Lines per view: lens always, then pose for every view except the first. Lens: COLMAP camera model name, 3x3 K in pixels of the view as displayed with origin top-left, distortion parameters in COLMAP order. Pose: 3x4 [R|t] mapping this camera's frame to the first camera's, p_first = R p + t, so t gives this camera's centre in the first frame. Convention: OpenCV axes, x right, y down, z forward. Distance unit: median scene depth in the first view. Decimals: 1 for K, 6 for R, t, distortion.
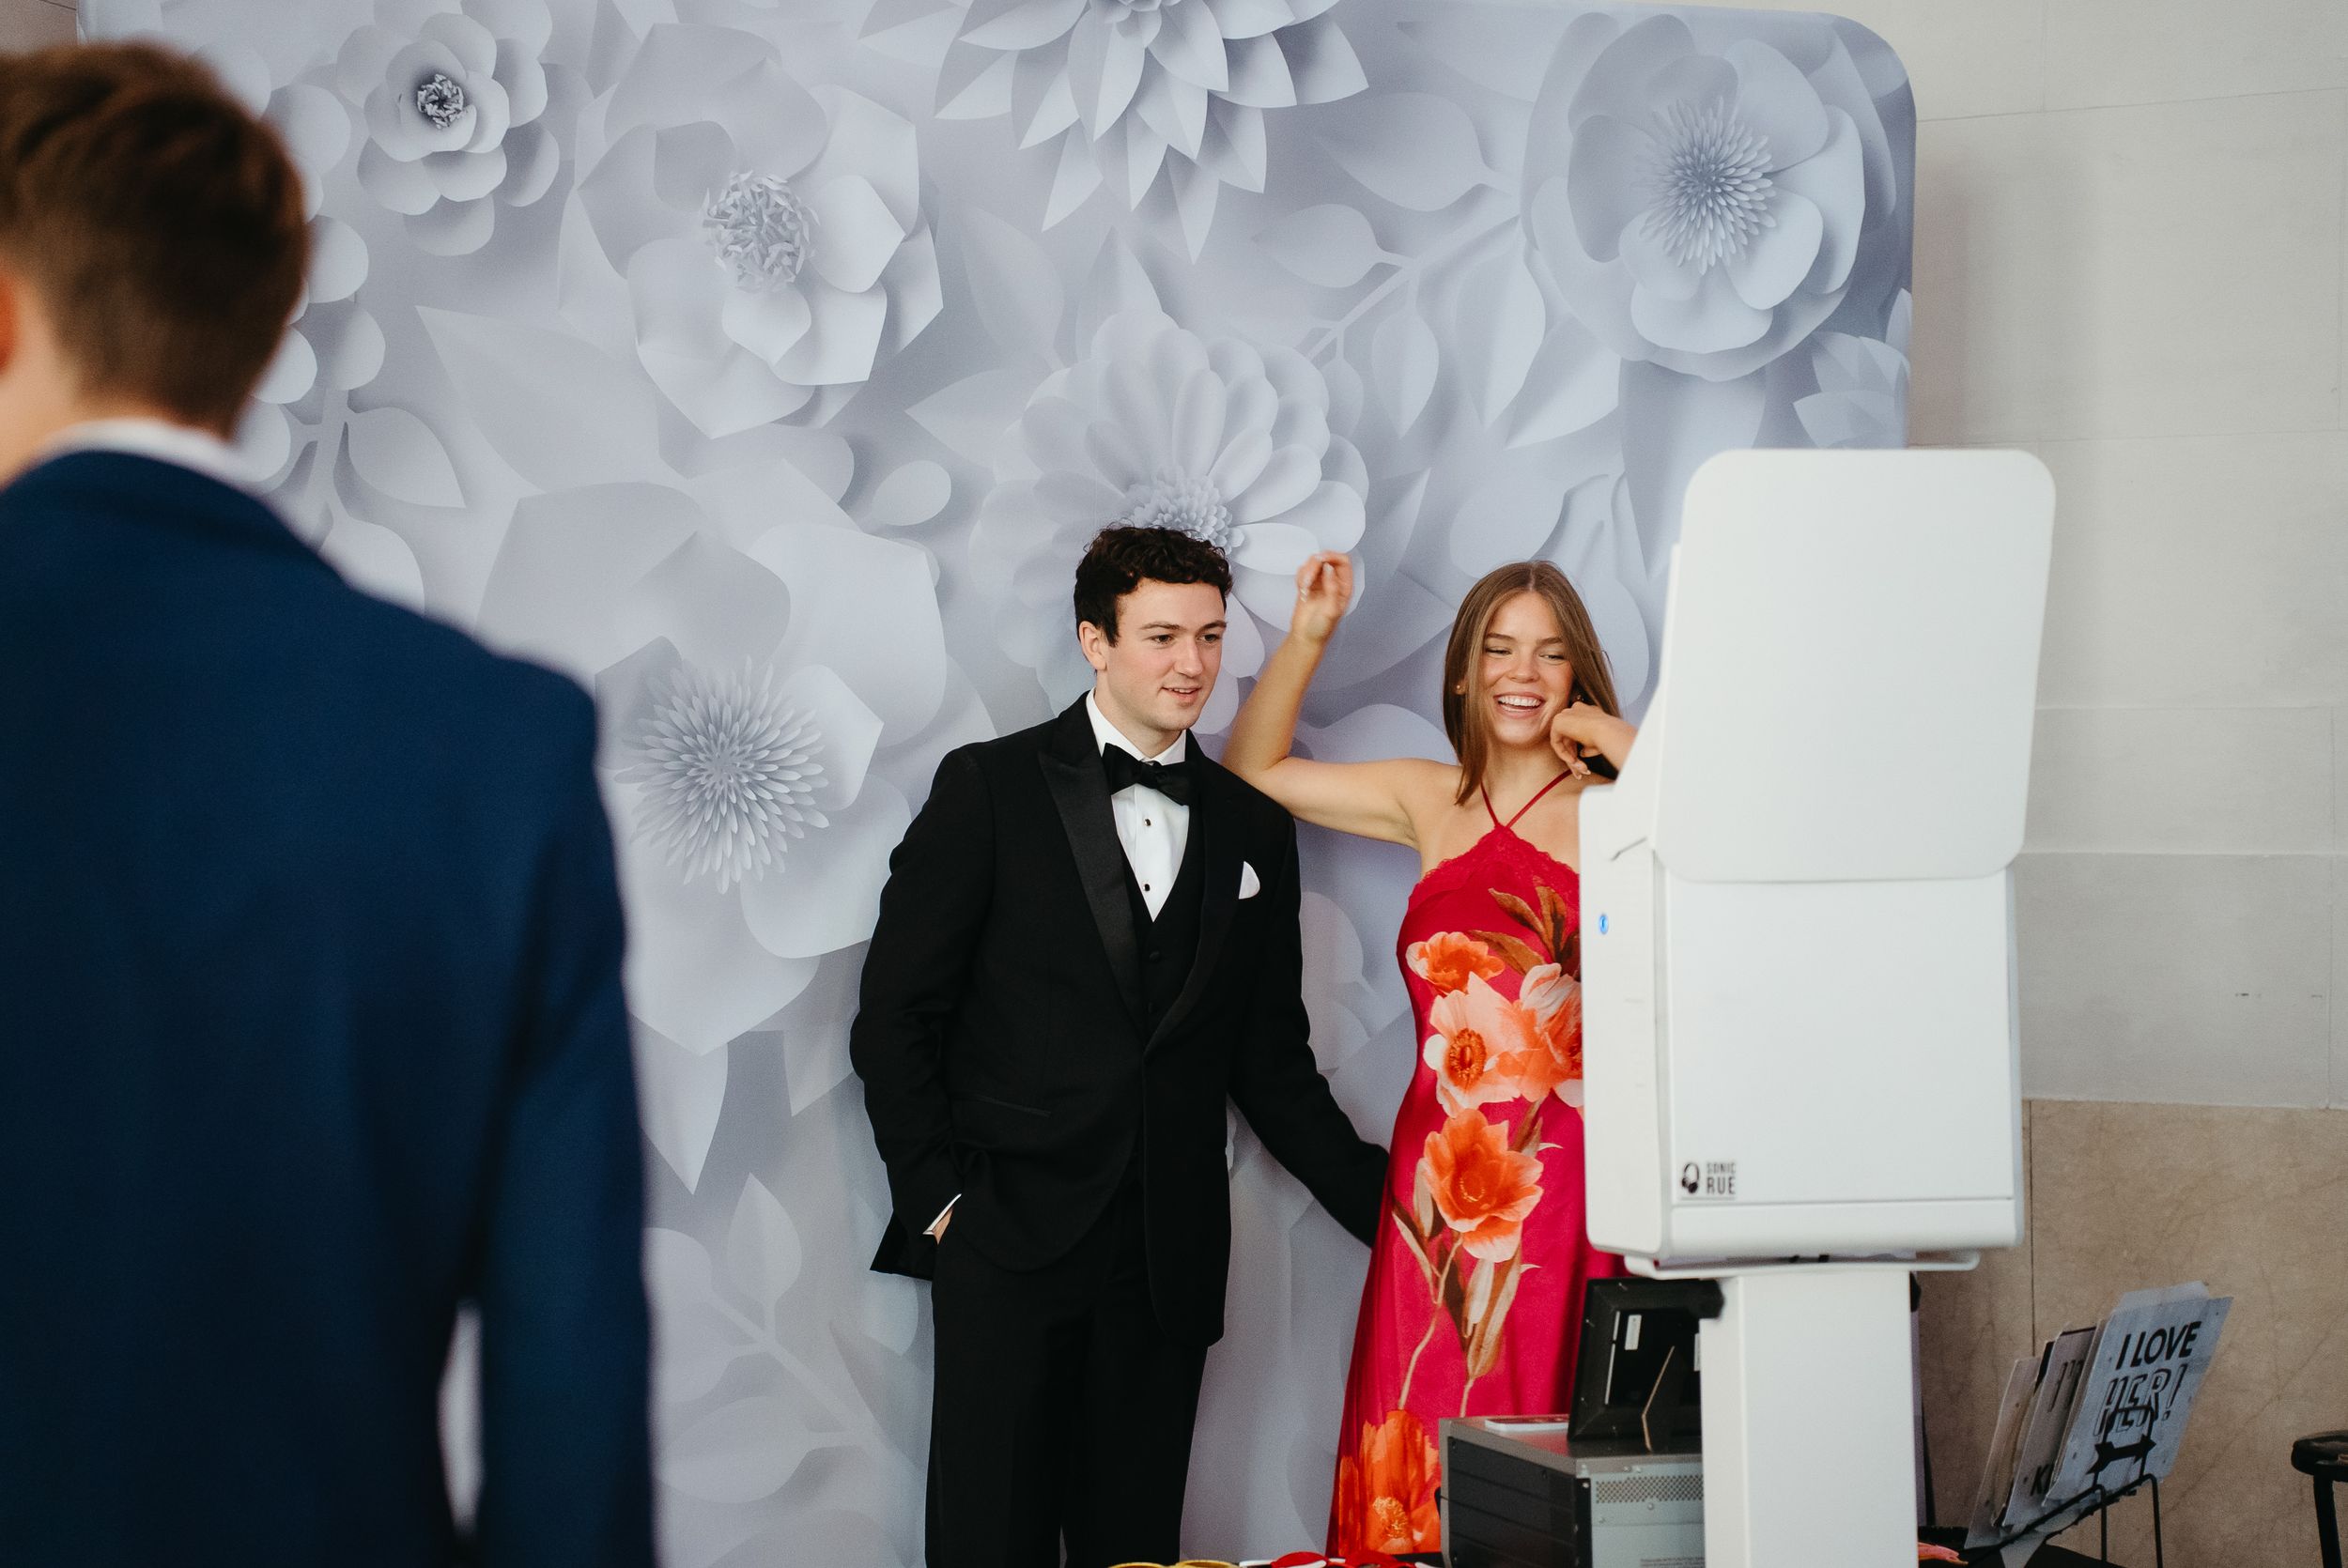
lens RADIAL K [[5054.8, 0, 1171.8], [0, 5054.8, 785.1], [0, 0, 1]] dist [0.685683, 0.000000]
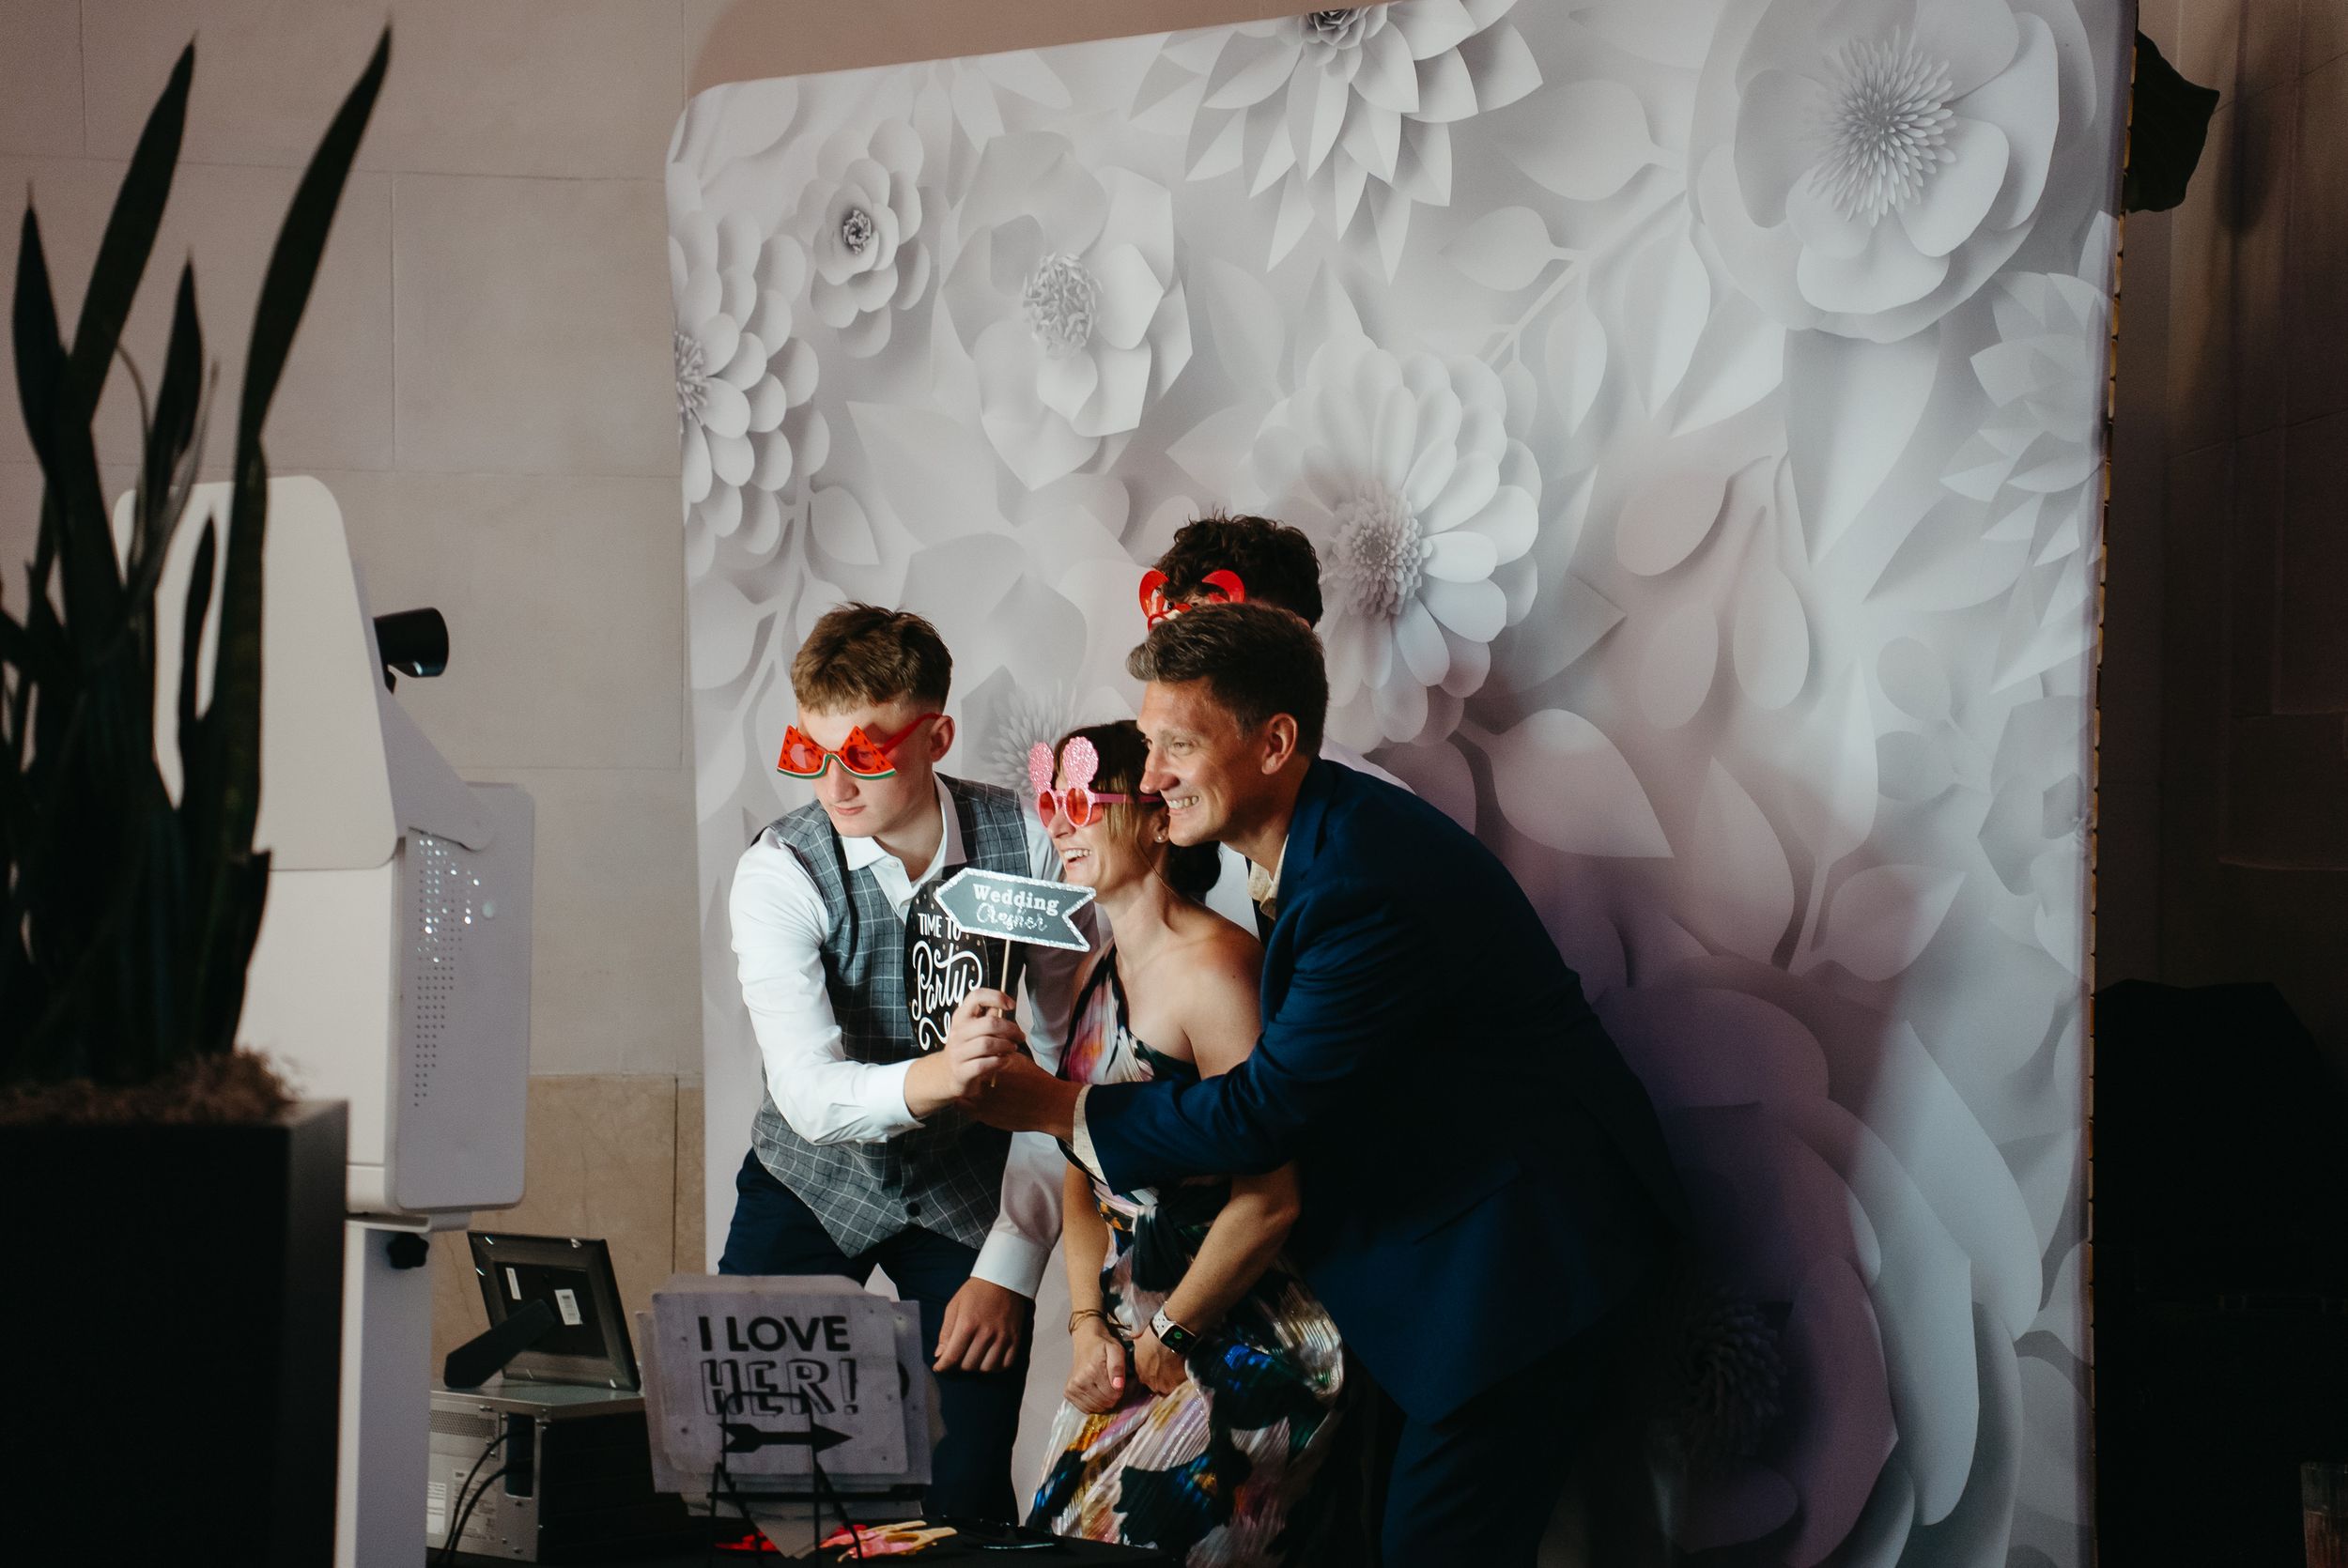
lens RADIAL K [[5054.8, 0, 1173.1], [0, 5054.8, 780.8], [0, 0, 1]] dist [0.685683, 0.000000]
pose [[0.428594, -0.007958, -0.903462, 0.913805], [-0.001582, 0.999953, -0.009559, 0.007531], [0.903496, 0.005527, 0.428561, 0.522057]]
